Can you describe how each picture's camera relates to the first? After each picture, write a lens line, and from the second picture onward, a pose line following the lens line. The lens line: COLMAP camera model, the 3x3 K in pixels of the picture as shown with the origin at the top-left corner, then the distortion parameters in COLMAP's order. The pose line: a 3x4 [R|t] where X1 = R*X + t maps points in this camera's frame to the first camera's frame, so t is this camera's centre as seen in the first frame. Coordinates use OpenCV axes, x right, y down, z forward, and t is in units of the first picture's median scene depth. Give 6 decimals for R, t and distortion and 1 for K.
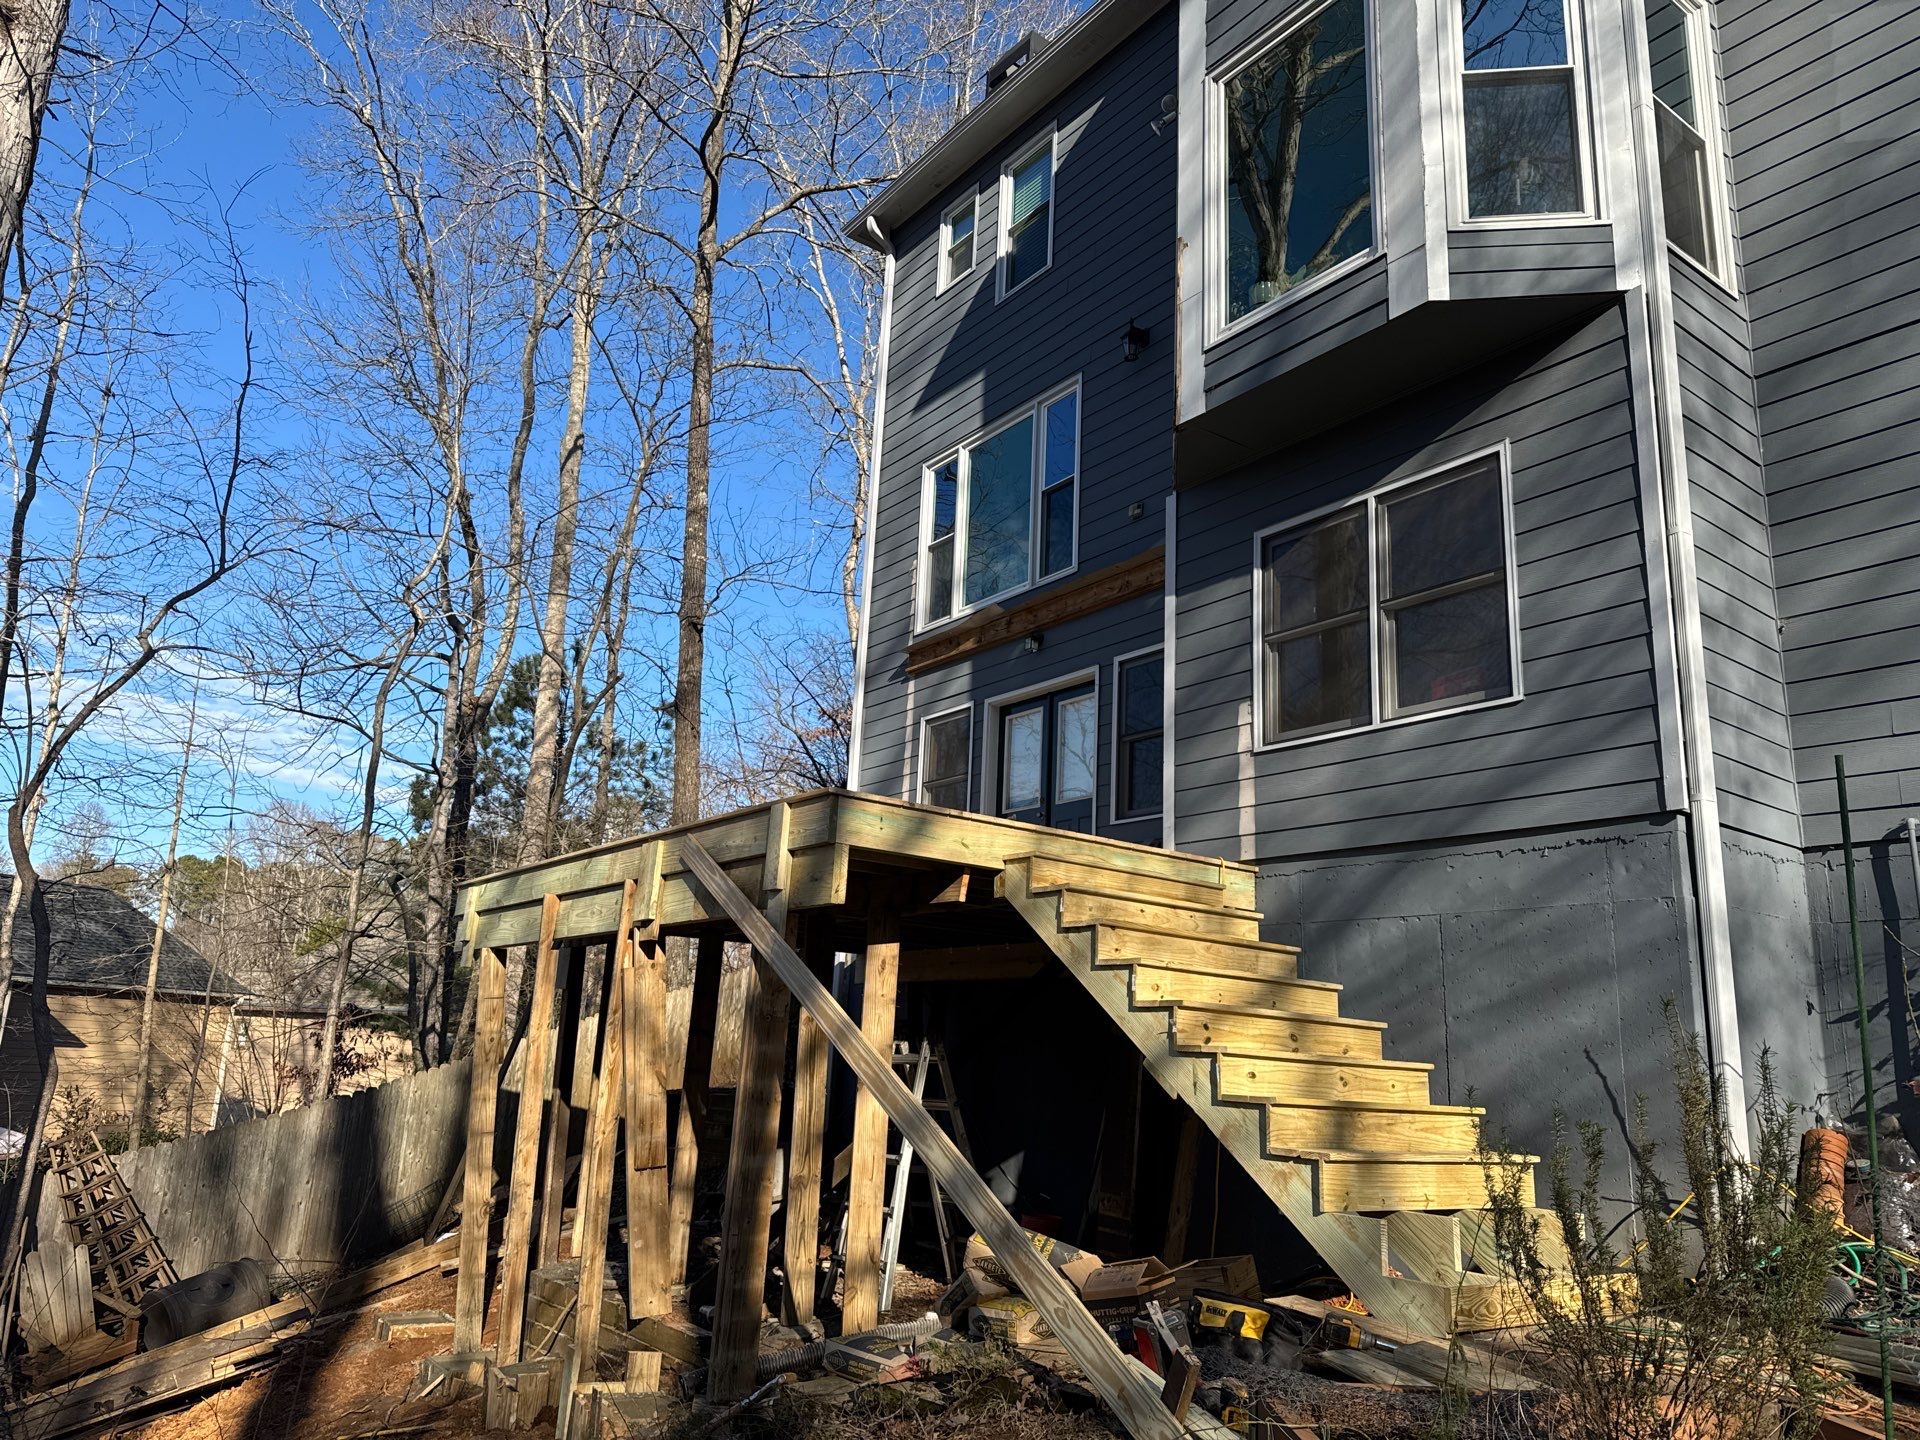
lens RADIAL K [[1344.8, 0, 952.6], [0, 1344.8, 739.6], [0, 0, 1]] dist [0.049516, -0.057652]
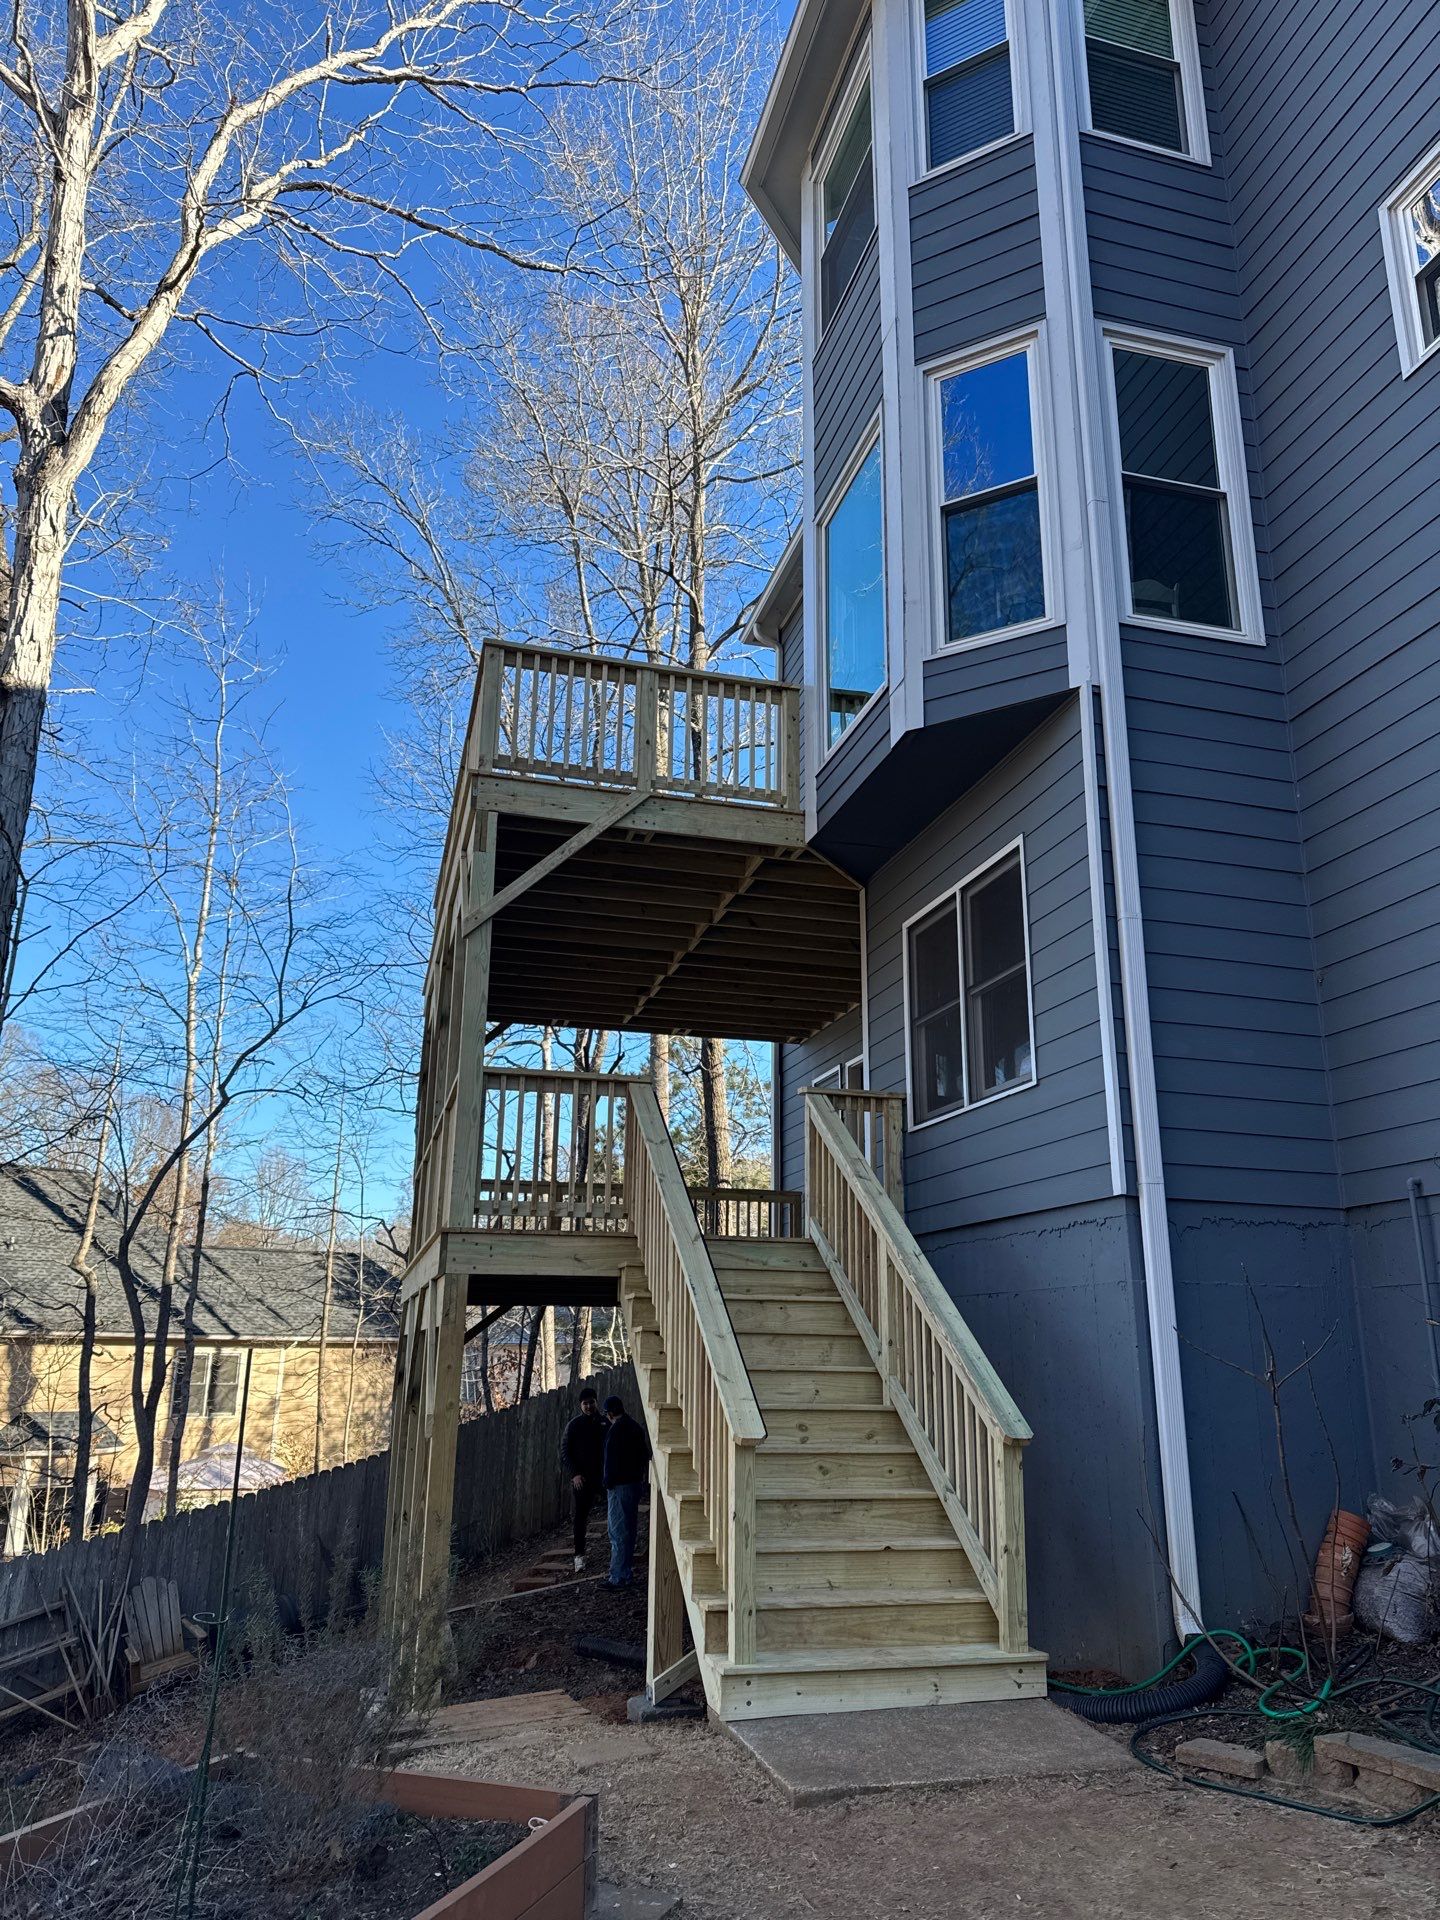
lens RADIAL K [[1344.8, 0, 728.5], [0, 1344.8, 976.8], [0, 0, 1]] dist [0.049516, -0.057652]
pose [[0.931306, -0.135579, -0.338065, 0.393197], [0.119949, 0.990529, -0.066809, -0.050153], [0.343921, 0.021669, 0.938748, -0.045290]]
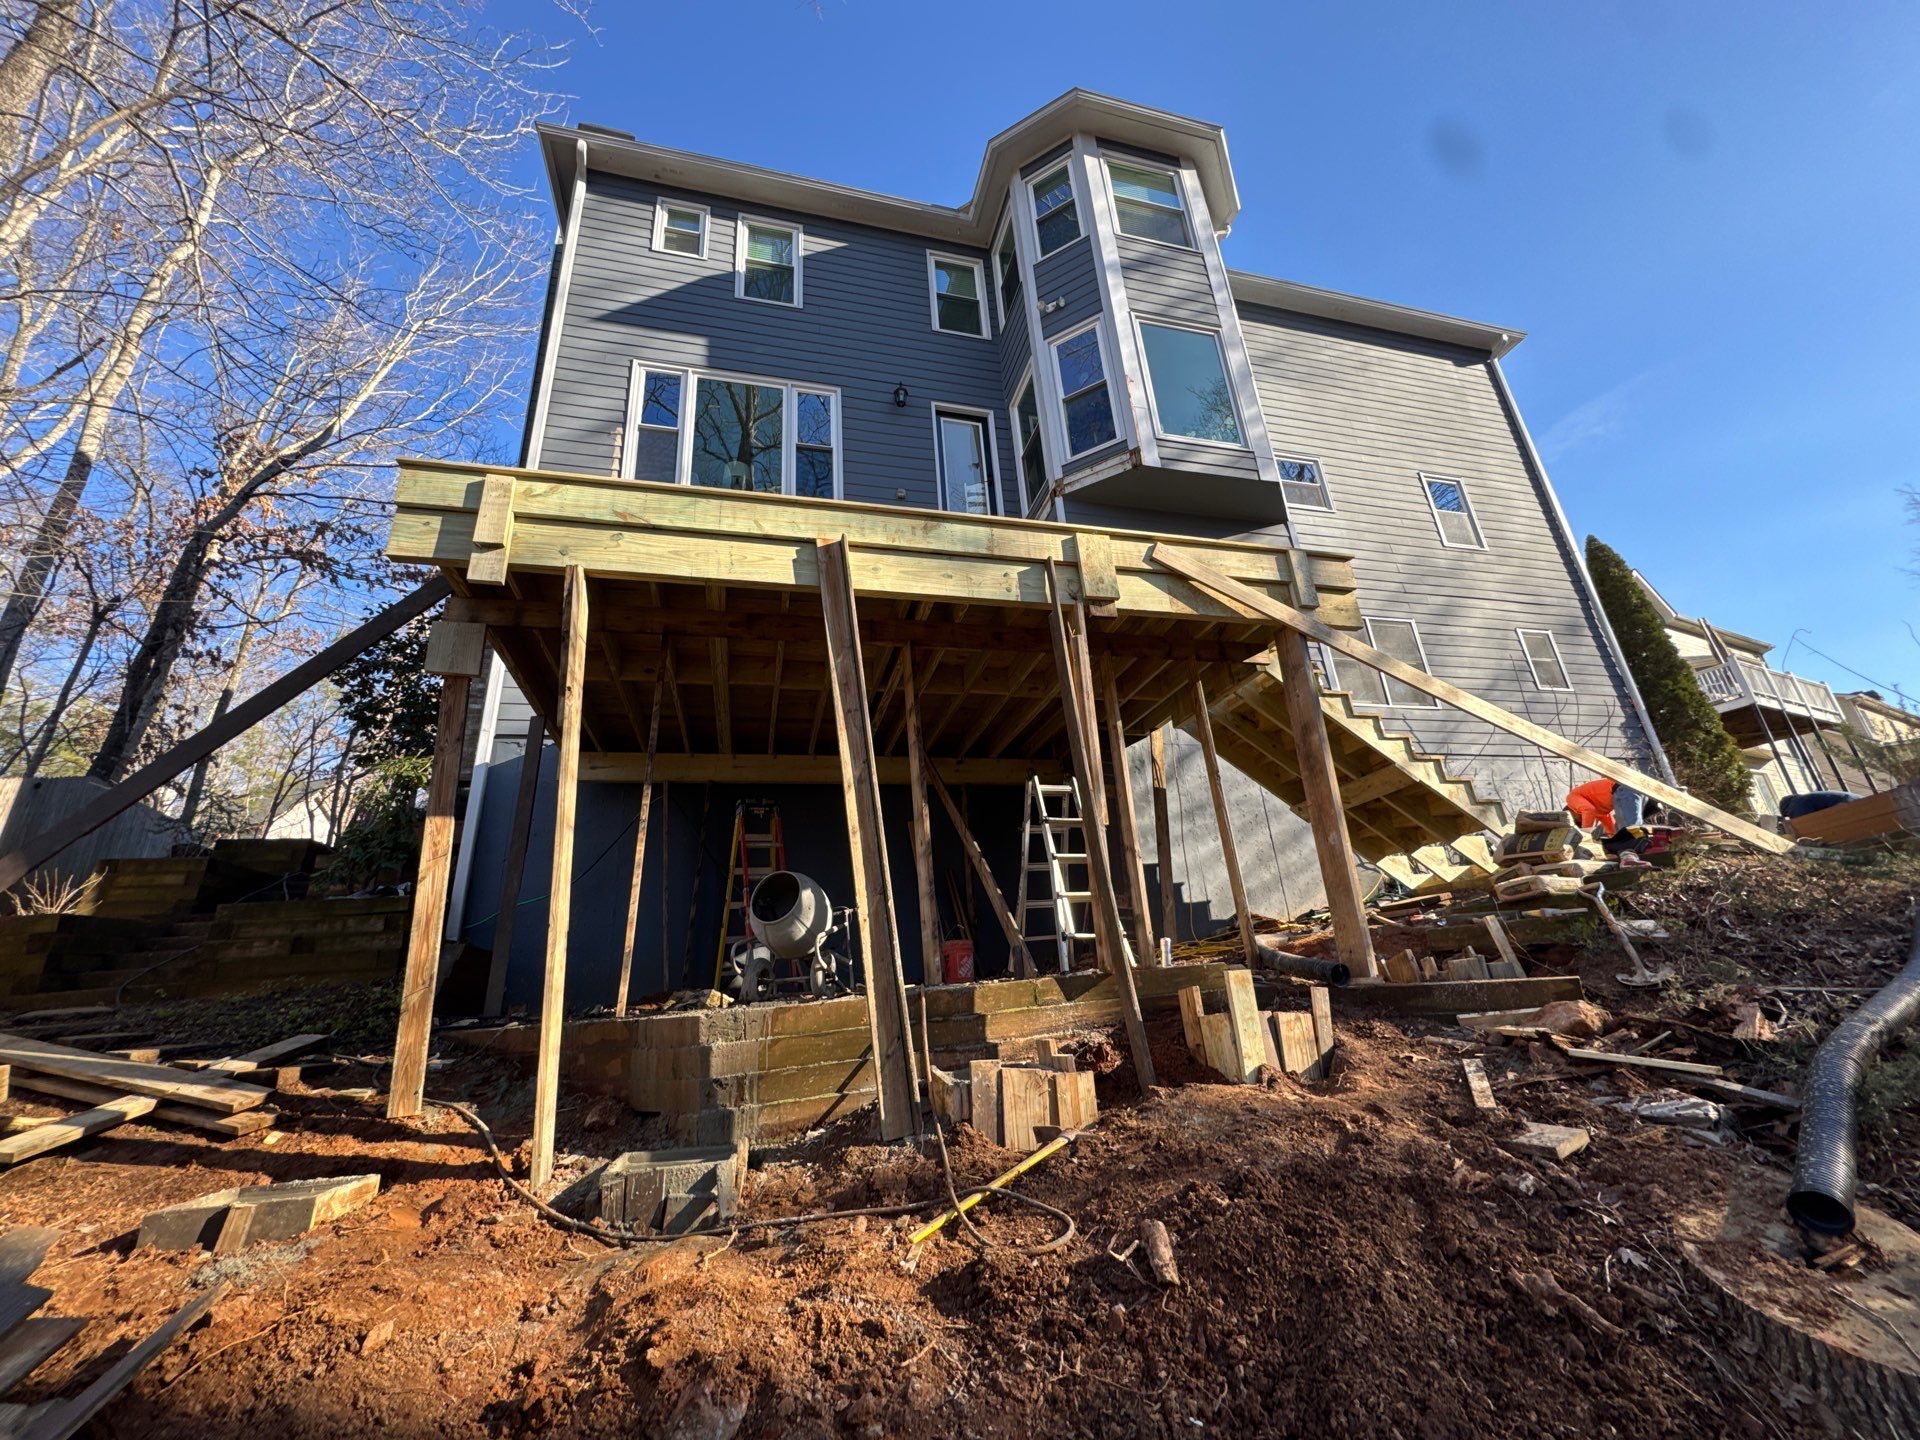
lens RADIAL K [[763.9, 0, 969.7], [0, 763.9, 715.5], [0, 0, 1]] dist [-0.007156, 0.002012]
pose [[0.349881, 0.270603, 0.896860, -0.619151], [-0.127738, 0.962210, -0.240488, 0.304399], [-0.928044, -0.030421, 0.371225, 0.701229]]
